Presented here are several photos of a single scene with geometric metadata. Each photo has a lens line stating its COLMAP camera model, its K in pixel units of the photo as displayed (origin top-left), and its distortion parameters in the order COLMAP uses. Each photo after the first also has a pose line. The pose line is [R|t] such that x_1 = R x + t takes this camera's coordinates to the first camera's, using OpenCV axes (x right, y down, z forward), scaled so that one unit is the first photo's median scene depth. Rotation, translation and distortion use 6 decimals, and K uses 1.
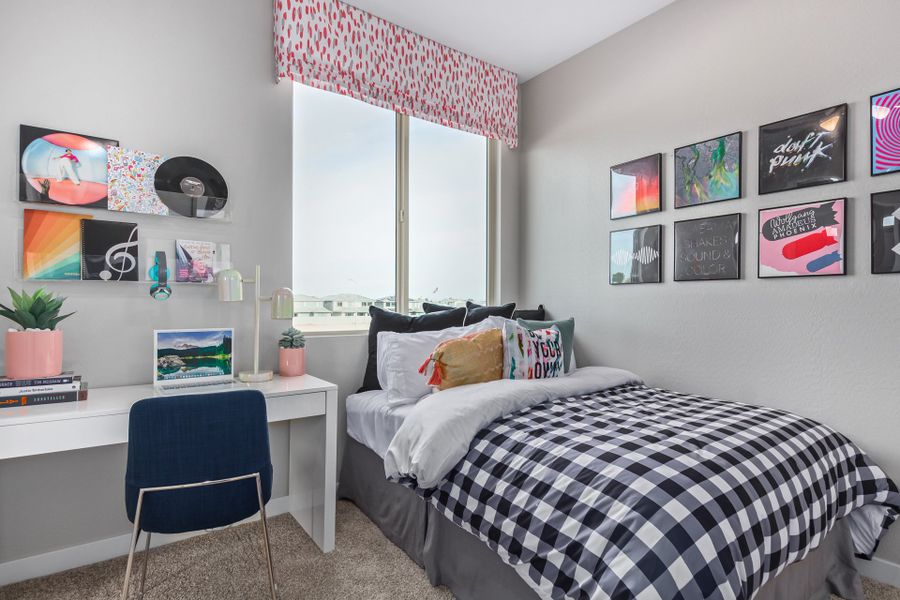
lens RADIAL K [[460.5, 0, 451.8], [0, 460.5, 304.7], [0, 0, 1]] dist [0.001071, -0.000352]
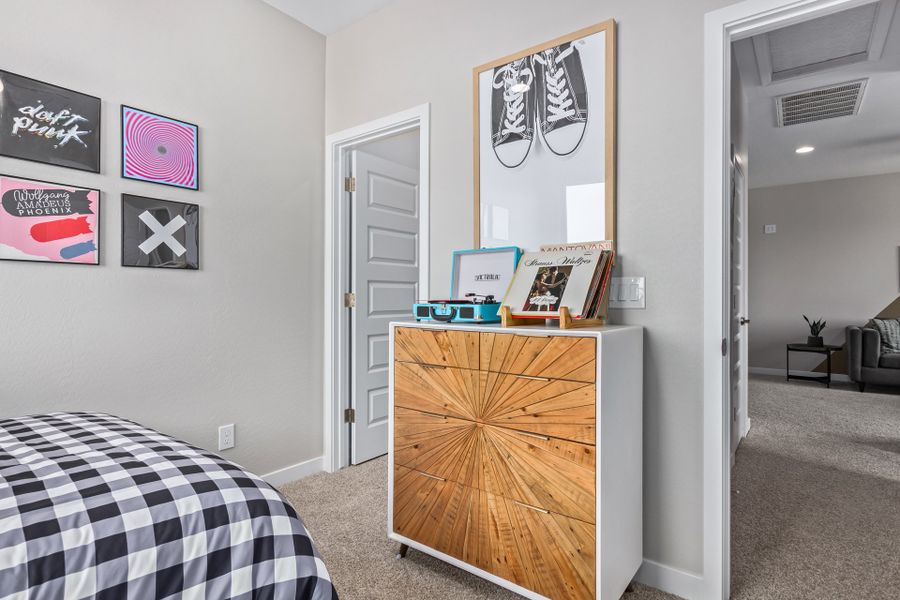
lens RADIAL K [[460.5, 0, 454.8], [0, 460.5, 297.6], [0, 0, 1]] dist [0.001071, -0.000352]
pose [[-0.287543, -0.003584, 0.957761, -0.363530], [-0.009136, 0.999958, 0.000999, -0.000126], [-0.957724, -0.008463, -0.287564, 0.532601]]
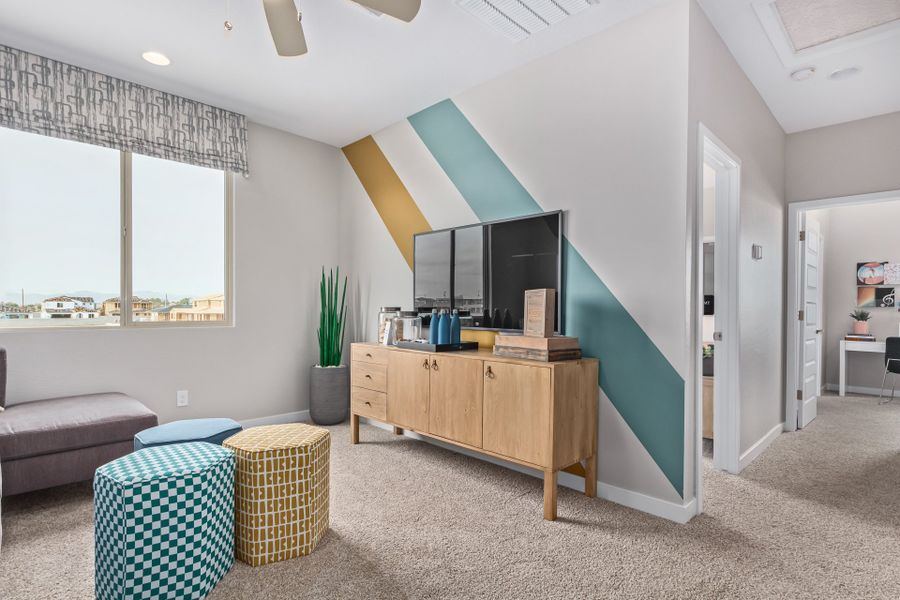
lens RADIAL K [[460.5, 0, 454.5], [0, 460.5, 308.7], [0, 0, 1]] dist [0.001071, -0.000352]
pose [[0.159979, 0.012122, -0.987046, 0.482294], [-0.008812, 0.999902, 0.010852, -0.012207], [0.987081, 0.006961, 0.160071, -0.610838]]
